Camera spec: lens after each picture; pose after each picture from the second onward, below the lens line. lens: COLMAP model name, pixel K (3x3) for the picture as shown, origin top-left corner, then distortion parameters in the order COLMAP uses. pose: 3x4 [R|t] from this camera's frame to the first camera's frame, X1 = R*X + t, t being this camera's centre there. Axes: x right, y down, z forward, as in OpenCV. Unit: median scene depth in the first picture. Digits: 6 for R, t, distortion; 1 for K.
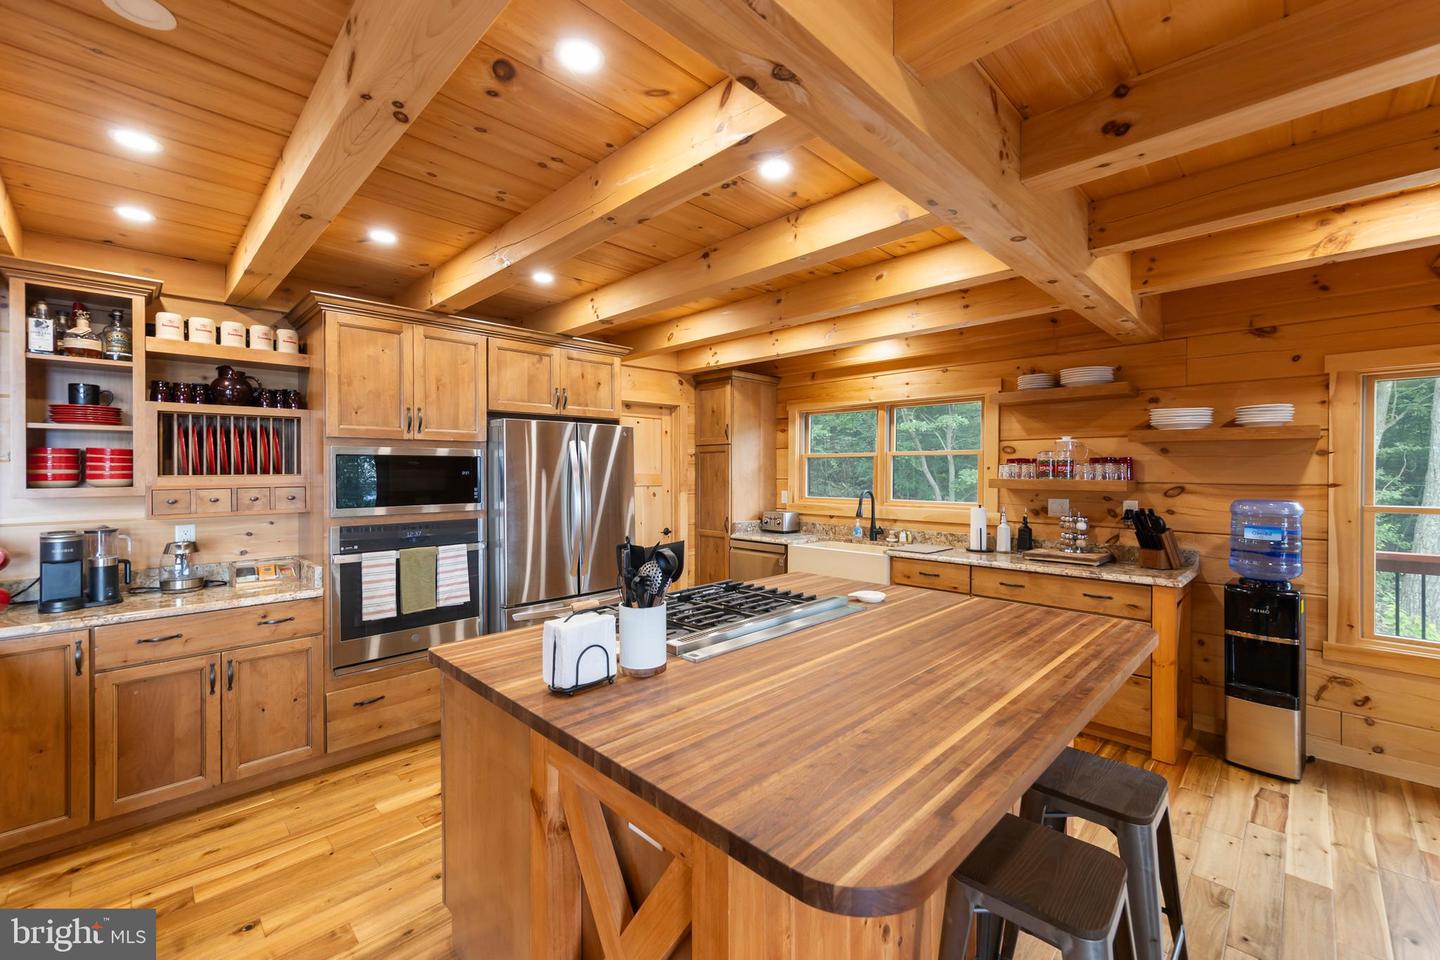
lens RADIAL K [[587.6, 0, 713.1], [0, 587.6, 474.2], [0, 0, 1]] dist [0.006956, 0.000160]
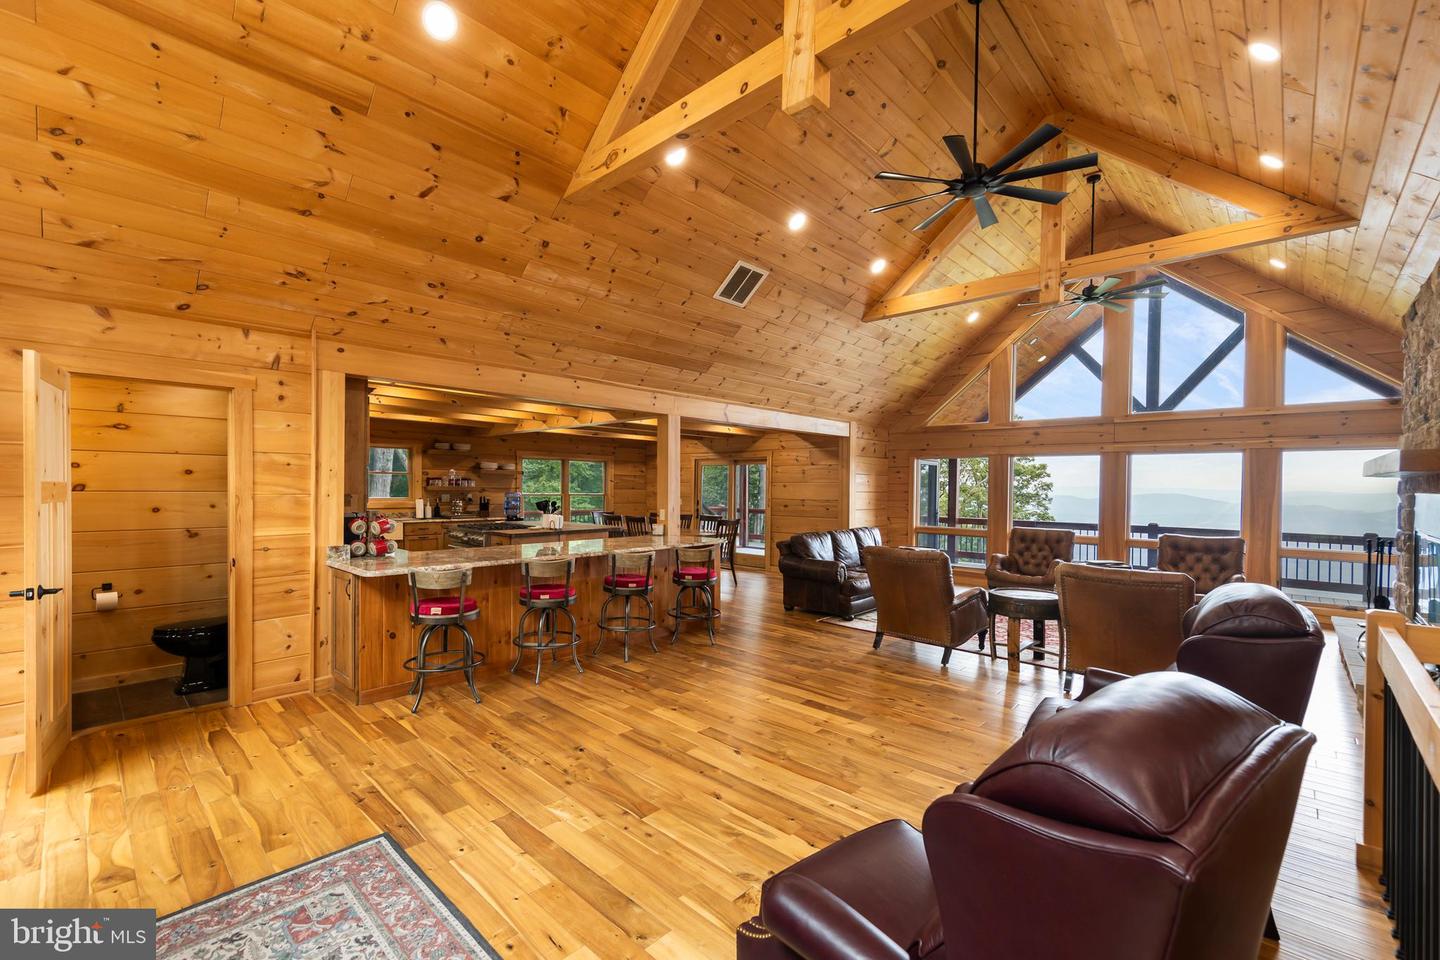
lens RADIAL K [[606.8, 0, 729.7], [0, 606.8, 489.8], [0, 0, 1]] dist [0.004011, 0.000032]
pose [[-0.044760, -0.002913, 0.998994, -2.304875], [-0.005822, 0.999980, 0.002655, 0.010717], [-0.998981, -0.005697, -0.044776, -0.074956]]
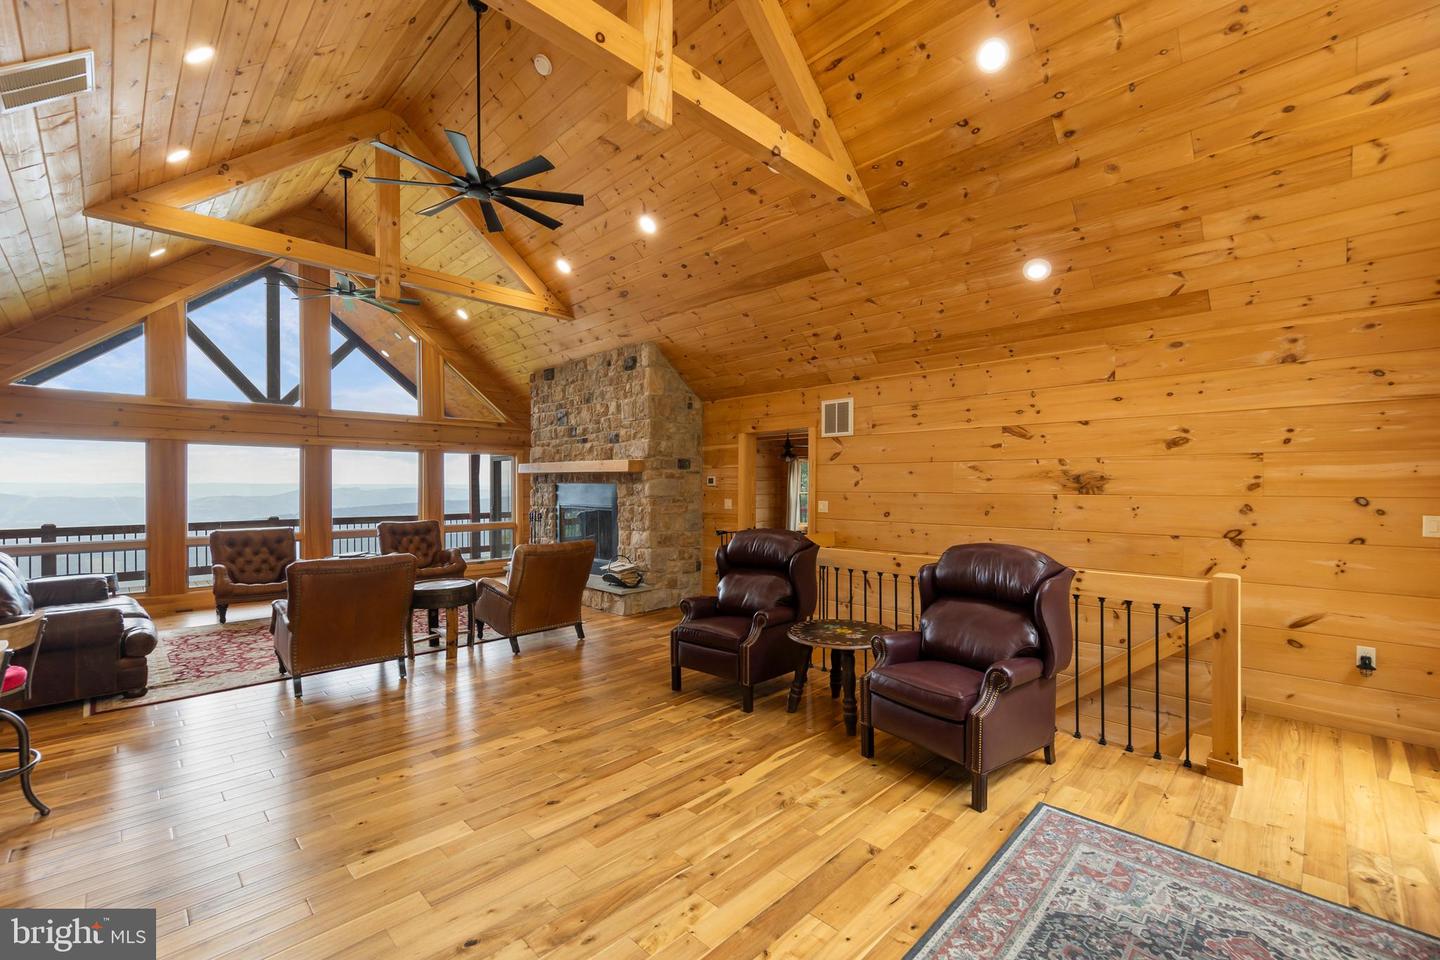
lens RADIAL K [[605.1, 0, 715.1], [0, 605.1, 486.2], [0, 0, 1]] dist [0.003168, 0.000023]
pose [[-0.999966, 0.005416, -0.006237, -1.517830], [0.005349, 0.999927, 0.010791, 0.001947], [0.006295, 0.010758, -0.999922, 0.704594]]
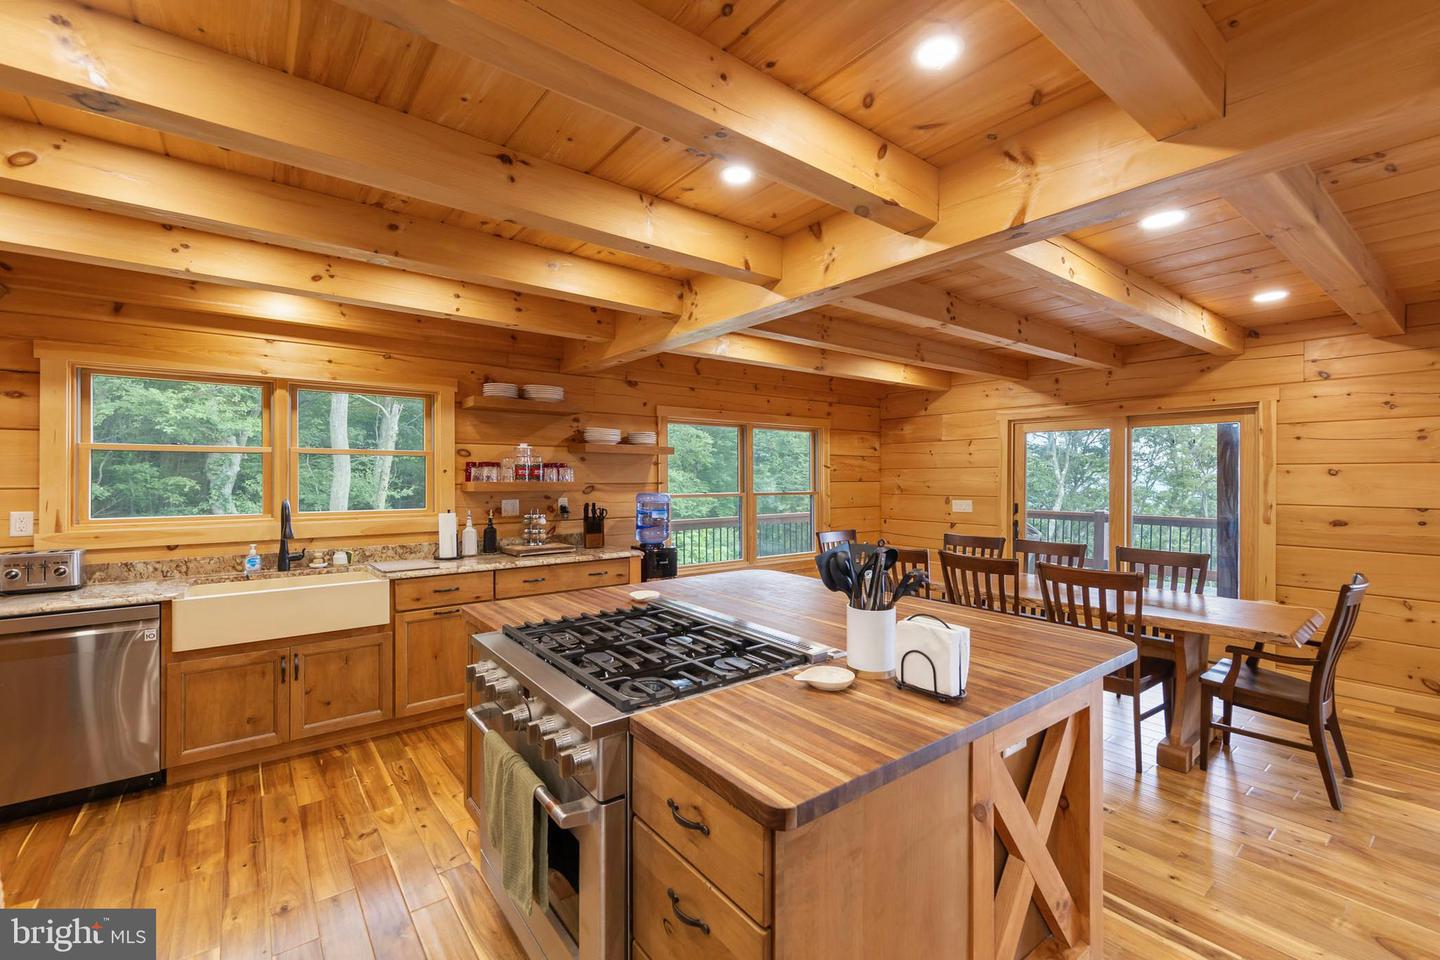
lens RADIAL K [[587.4, 0, 745.0], [0, 587.4, 475.8], [0, 0, 1]] dist [0.002811, -0.000020]
pose [[0.119719, 0.000038, 0.992808, -0.521662], [0.004262, 0.999991, -0.000552, 0.000134], [-0.992799, 0.004298, 0.119718, 0.504430]]
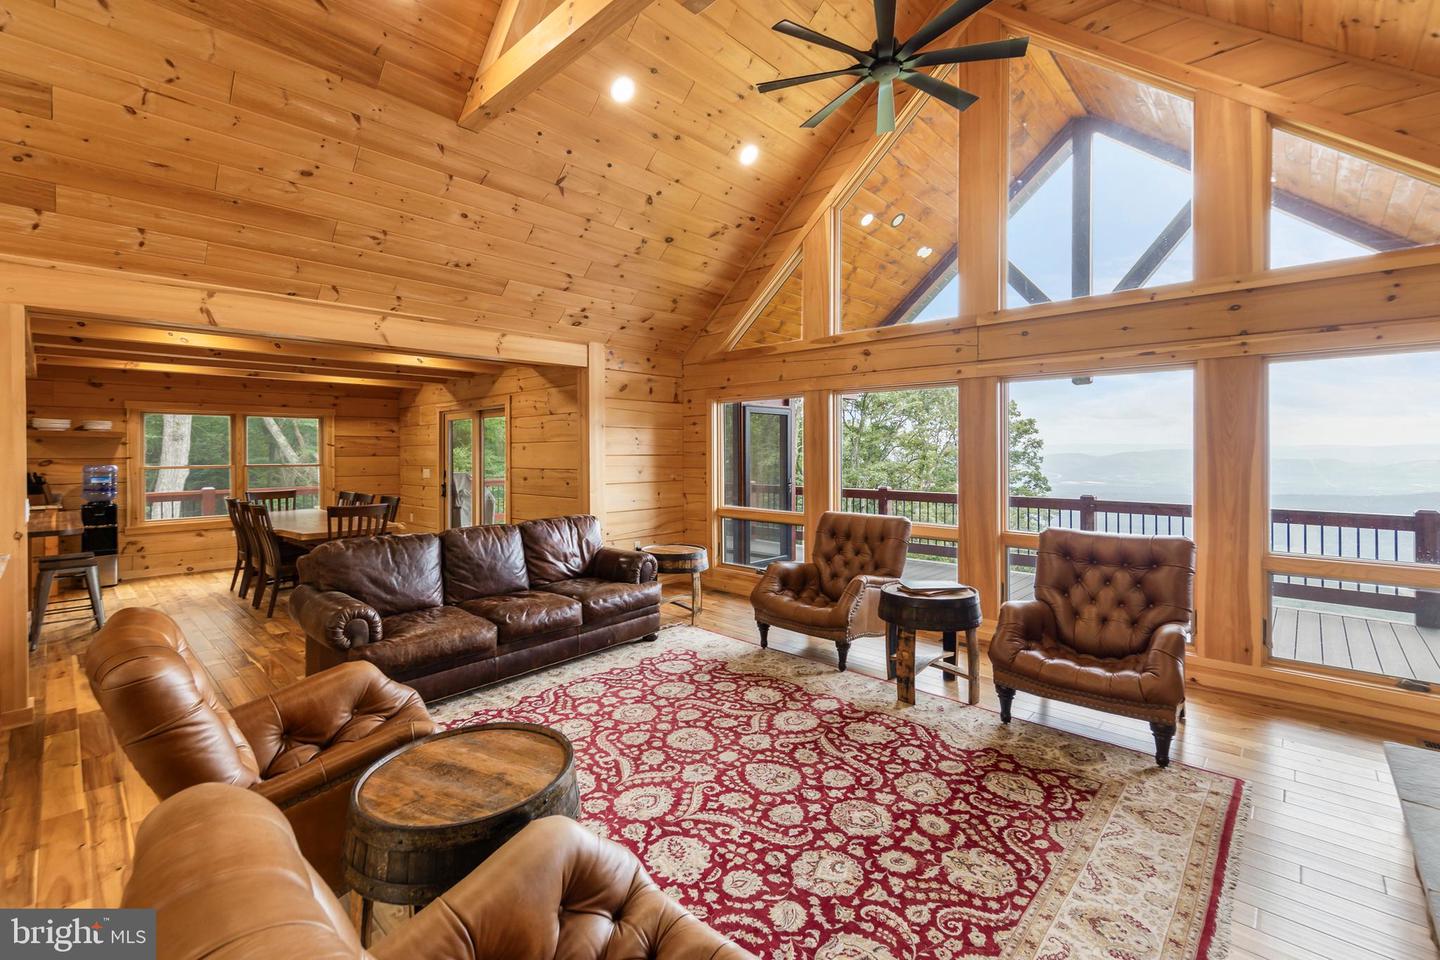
lens RADIAL K [[618.5, 0, 739.5], [0, 618.5, 447.7], [0, 0, 1]] dist [0.007959, -0.000666]
pose [[-0.054633, 0.006514, 0.998485, -1.323966], [0.011142, 0.999920, -0.005914, 0.017185], [-0.998444, 0.010802, -0.054702, -1.091682]]
